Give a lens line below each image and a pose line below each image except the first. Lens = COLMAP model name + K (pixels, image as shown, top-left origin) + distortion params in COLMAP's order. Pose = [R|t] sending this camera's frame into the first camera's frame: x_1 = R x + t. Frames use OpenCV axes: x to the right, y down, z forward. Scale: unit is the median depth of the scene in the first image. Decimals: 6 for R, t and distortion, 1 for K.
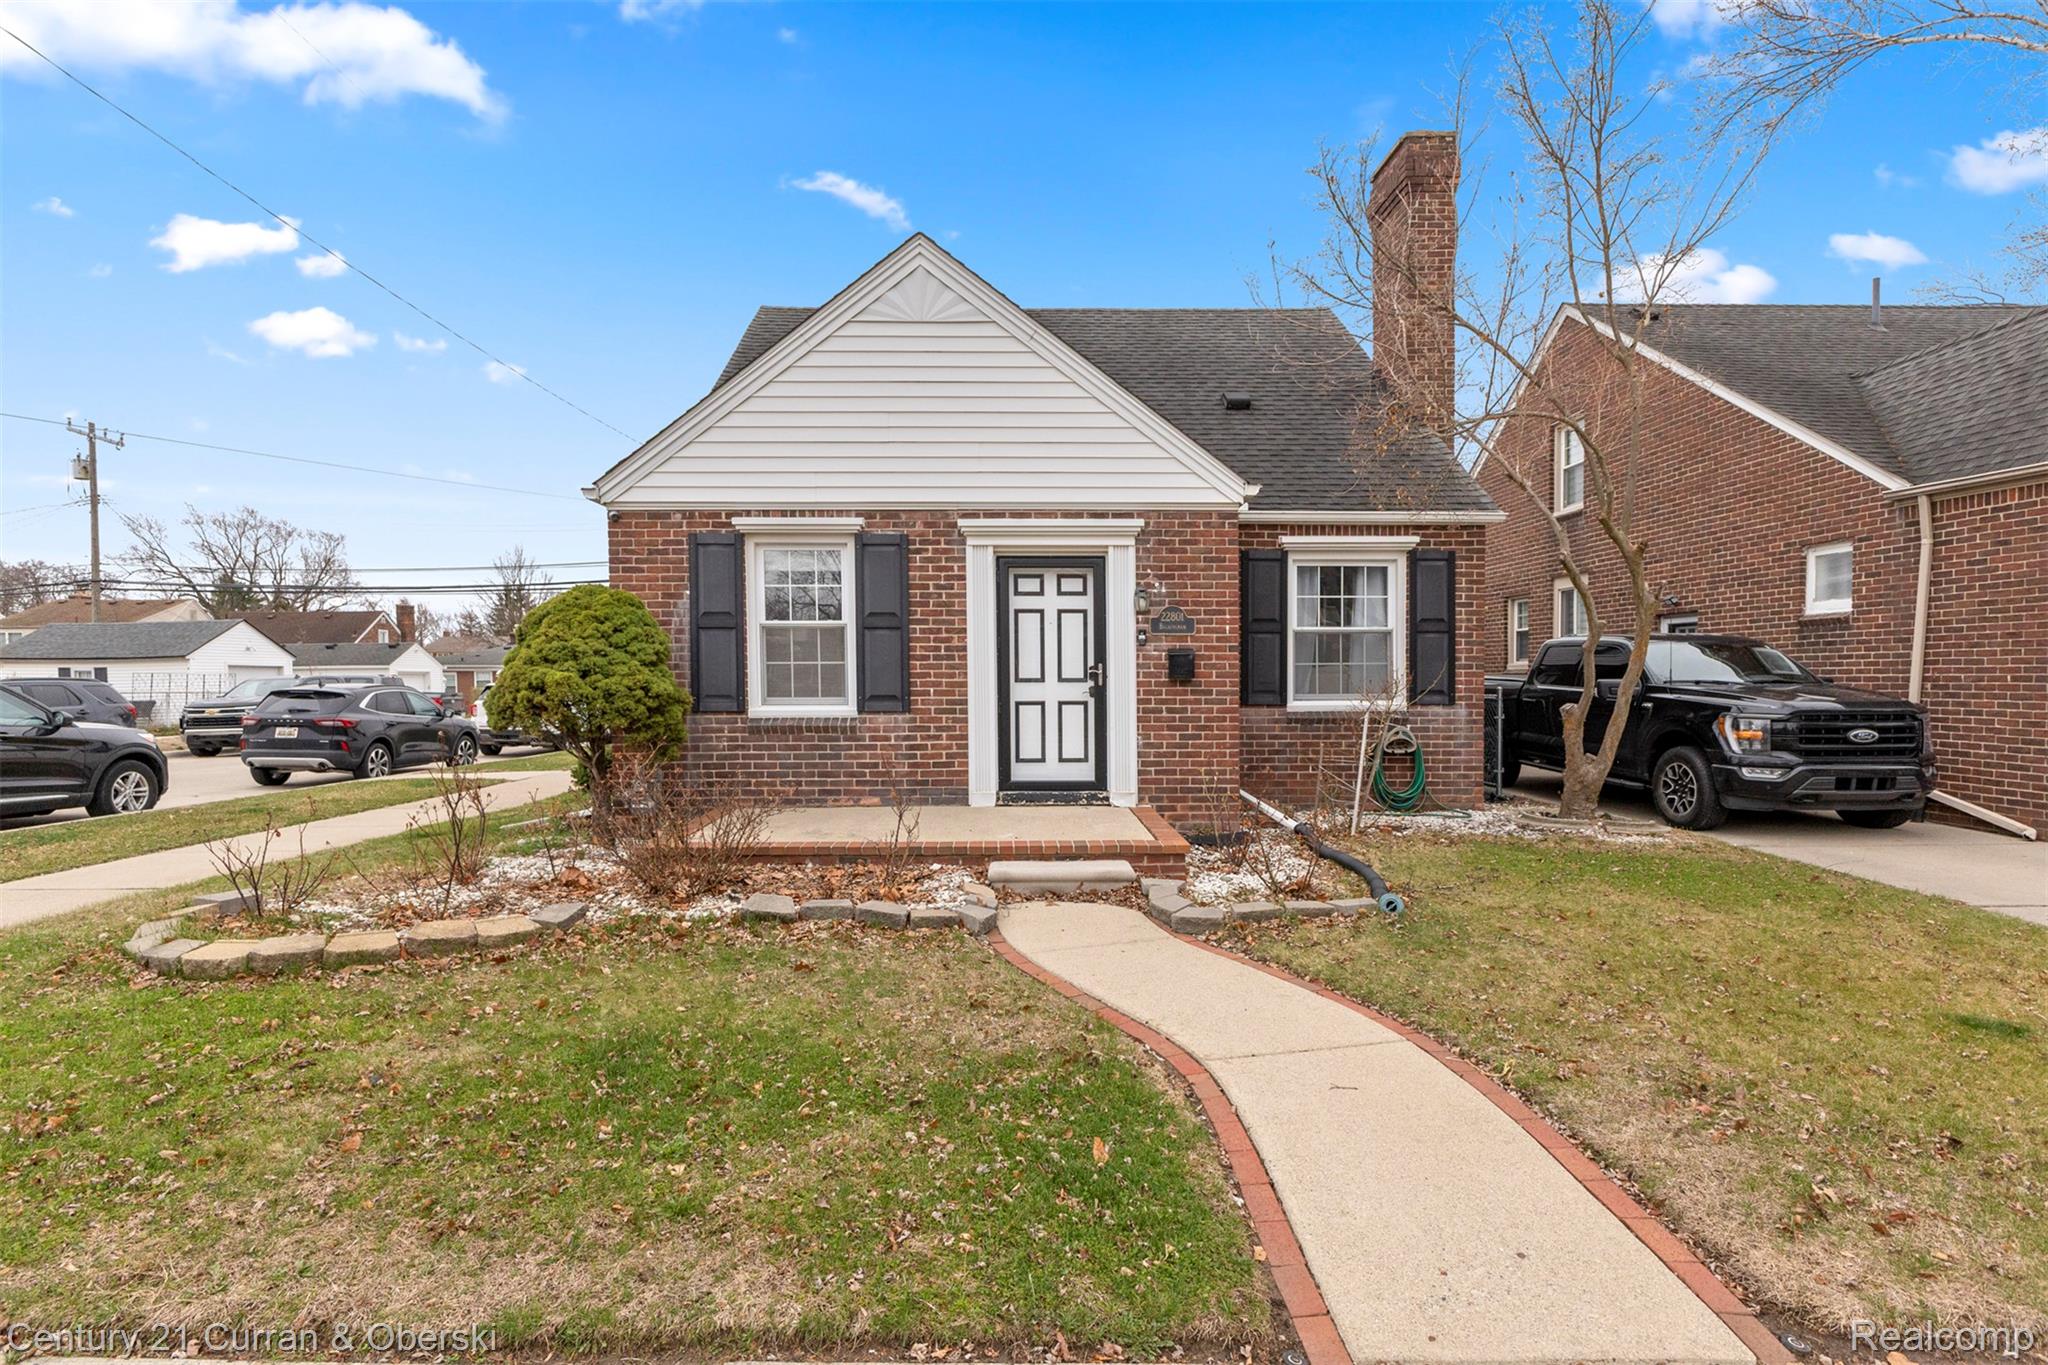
lens RADIAL K [[991.9, 0, 1020.8], [0, 991.9, 714.8], [0, 0, 1]] dist [0.002041, 0.000232]
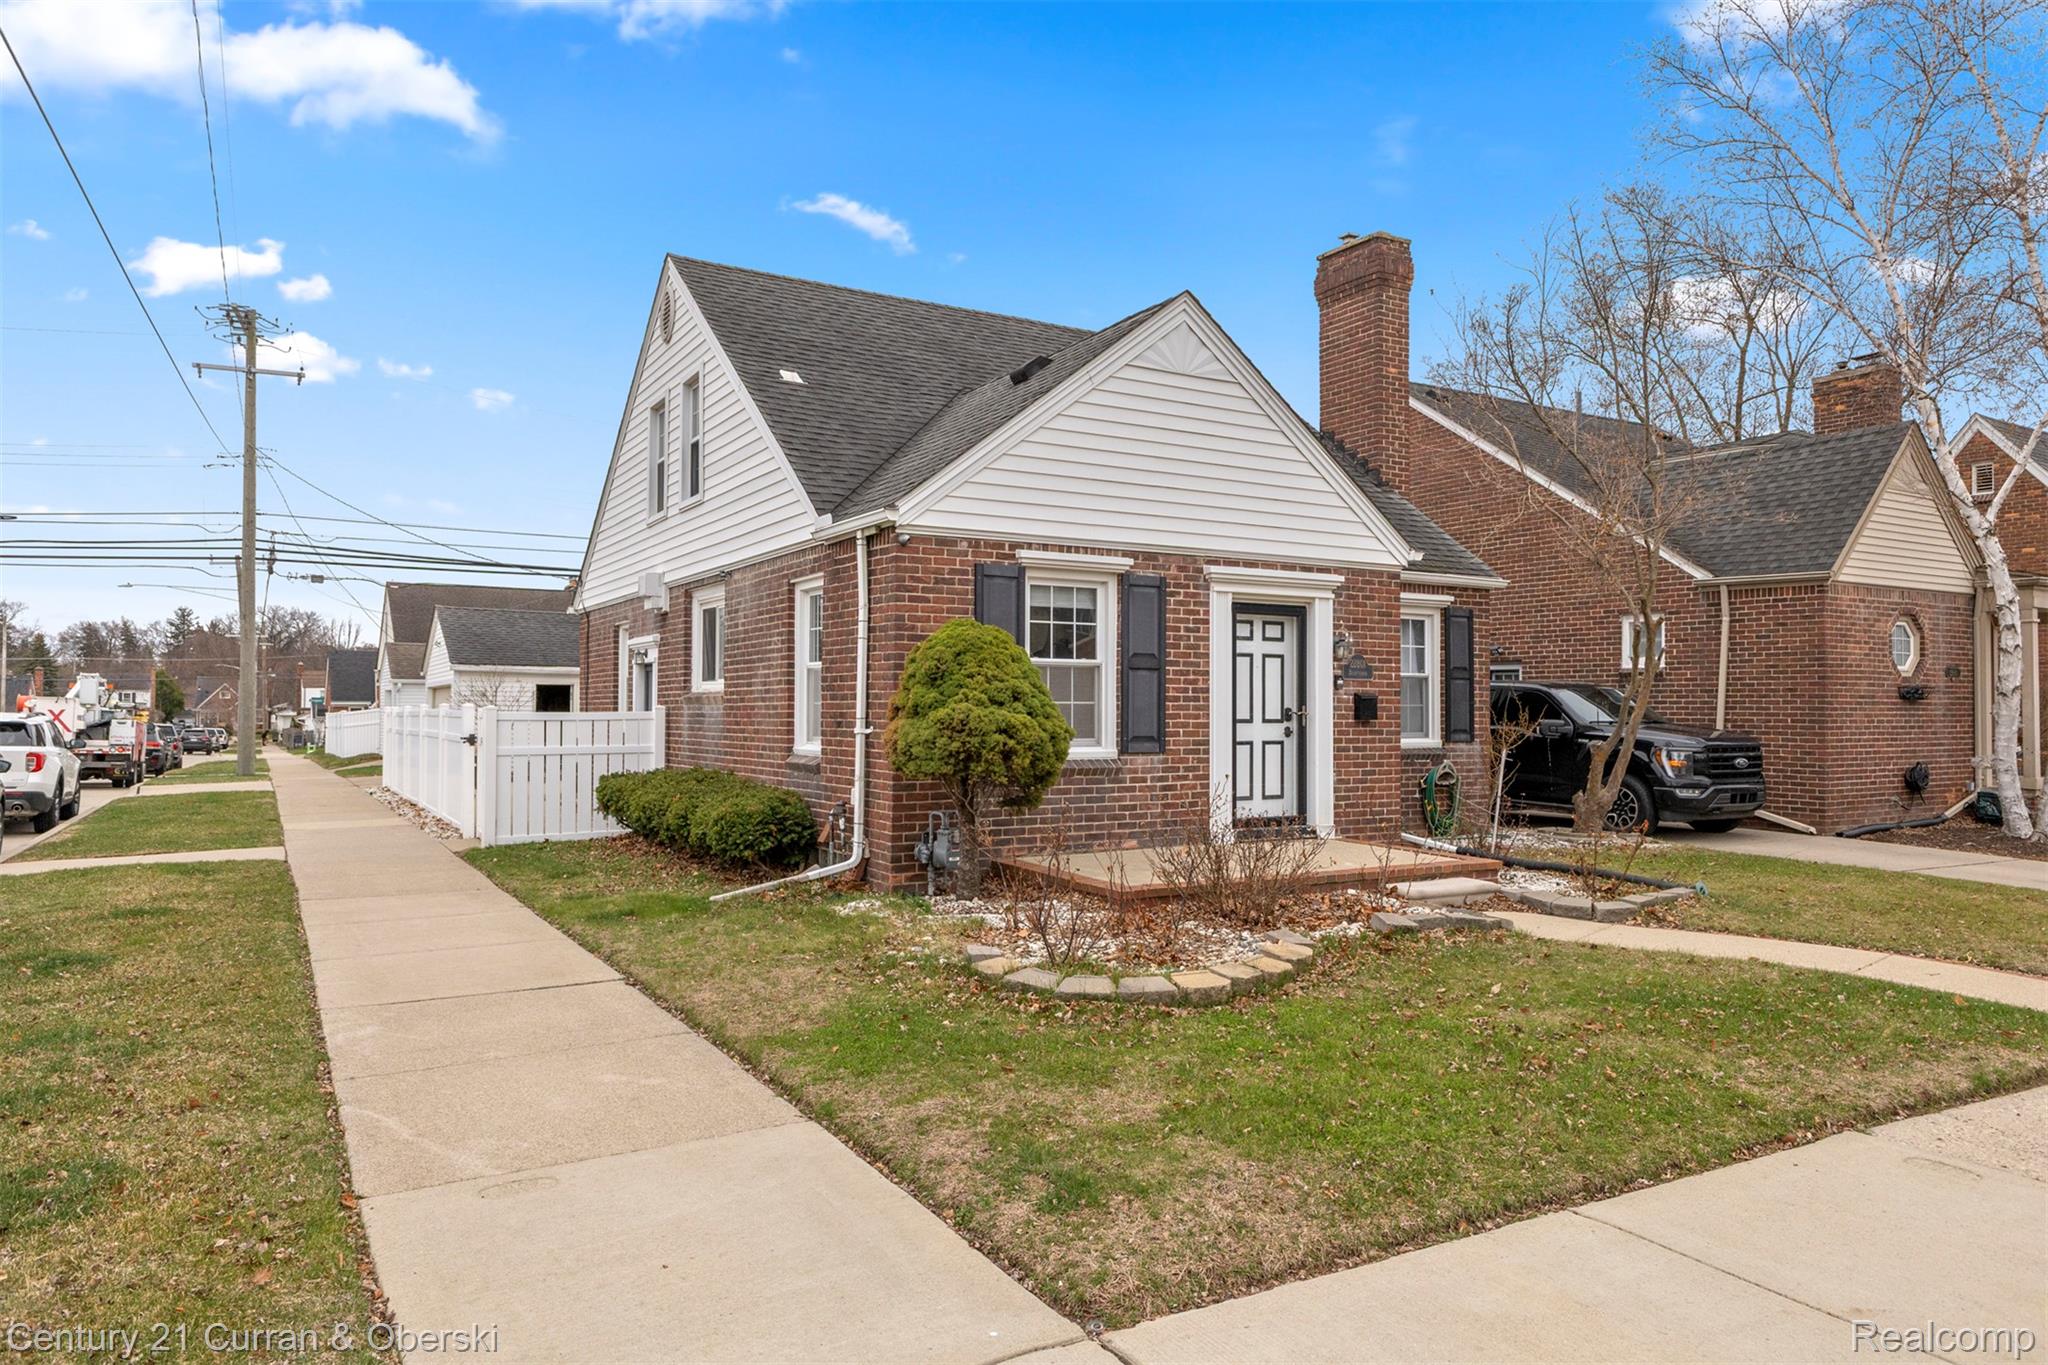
lens RADIAL K [[1289.6, 0, 1024.0], [0, 1289.6, 682.5], [0, 0, 1]] dist [0.000333, 0.000014]
pose [[0.874068, 0.015916, 0.485542, -0.869086], [0.010725, 0.998587, -0.052039, -0.007522], [-0.485685, 0.050693, 0.872663, -0.072457]]
